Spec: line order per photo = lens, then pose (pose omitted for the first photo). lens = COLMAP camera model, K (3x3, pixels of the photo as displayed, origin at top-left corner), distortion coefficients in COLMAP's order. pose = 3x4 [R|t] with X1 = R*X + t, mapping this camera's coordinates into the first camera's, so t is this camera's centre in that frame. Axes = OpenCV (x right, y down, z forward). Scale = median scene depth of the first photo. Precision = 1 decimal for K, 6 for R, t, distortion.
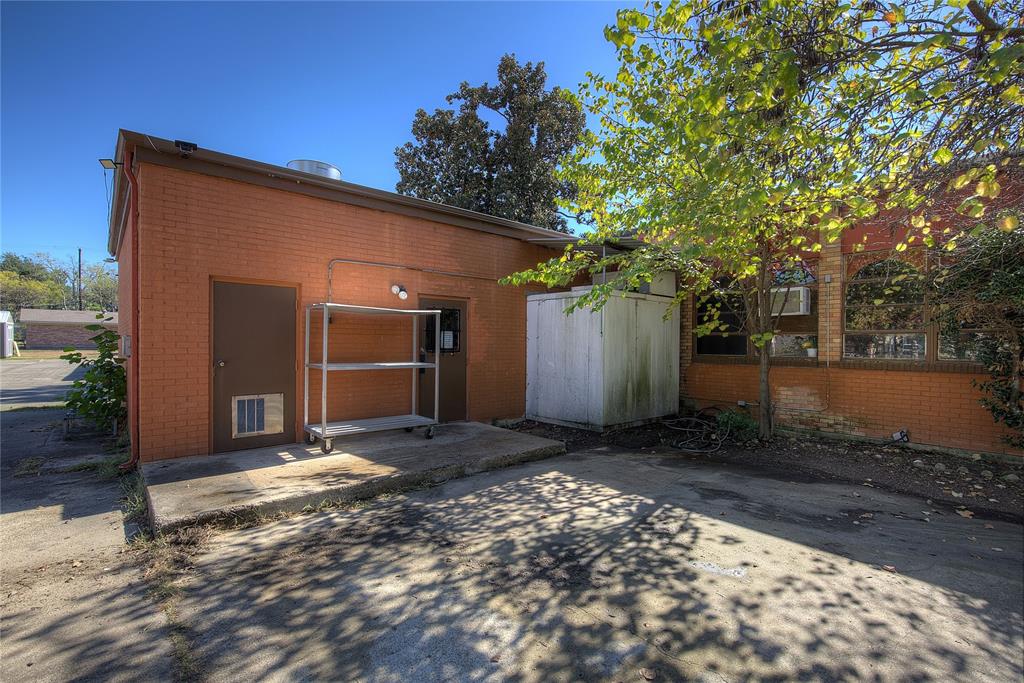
lens RADIAL K [[467.8, 0, 511.8], [0, 467.8, 343.6], [0, 0, 1]] dist [0.002258, 0.000326]
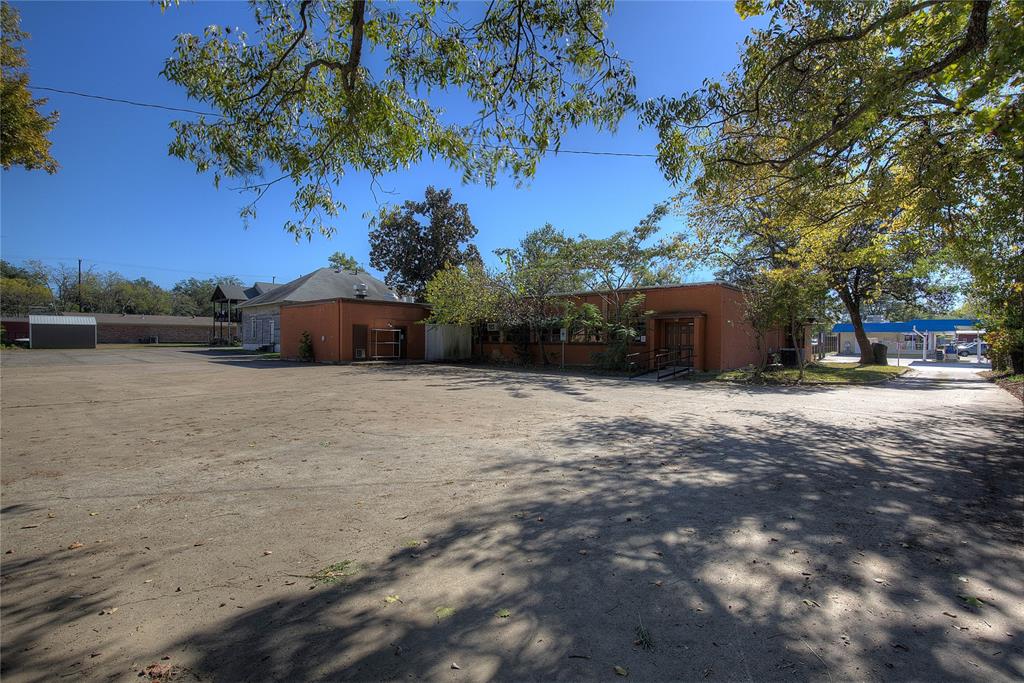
lens RADIAL K [[467.8, 0, 512.1], [0, 467.8, 344.7], [0, 0, 1]] dist [0.002258, 0.000326]
pose [[0.993504, -0.002595, 0.113764, 0.103421], [0.001145, 0.999917, 0.012808, 0.001879], [-0.113788, -0.012594, 0.993425, -0.931727]]
